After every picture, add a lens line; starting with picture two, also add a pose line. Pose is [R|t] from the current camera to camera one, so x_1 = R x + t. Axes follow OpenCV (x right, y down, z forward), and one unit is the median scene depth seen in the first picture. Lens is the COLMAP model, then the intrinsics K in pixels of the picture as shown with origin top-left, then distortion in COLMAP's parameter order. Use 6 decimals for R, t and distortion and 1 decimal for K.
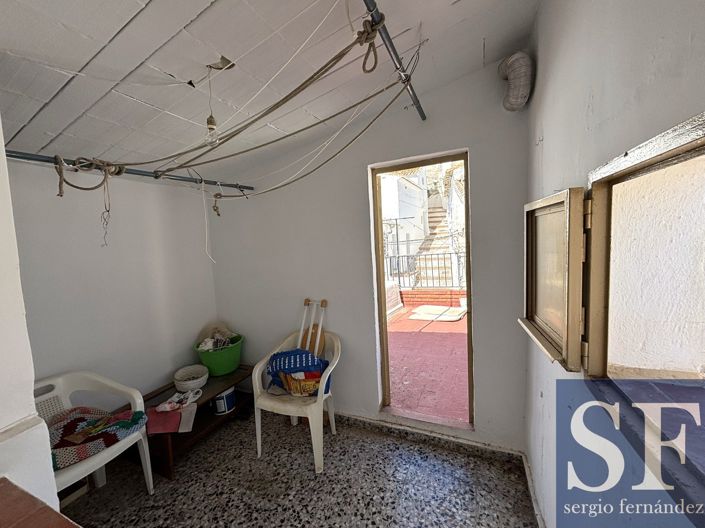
lens RADIAL K [[282.9, 0, 352.5], [0, 282.9, 264.0], [0, 0, 1]] dist [-0.000286, -0.000449]
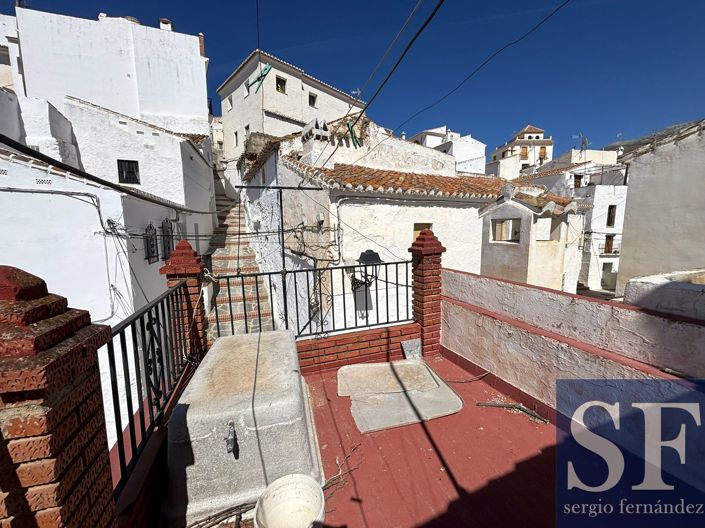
lens RADIAL K [[282.9, 0, 352.5], [0, 282.9, 264.0], [0, 0, 1]] dist [-0.000286, -0.000449]
pose [[0.711275, -0.052284, 0.700967, -0.026127], [0.037011, 0.998632, 0.036932, -0.019136], [-0.701939, -0.000325, 0.712237, 0.225053]]
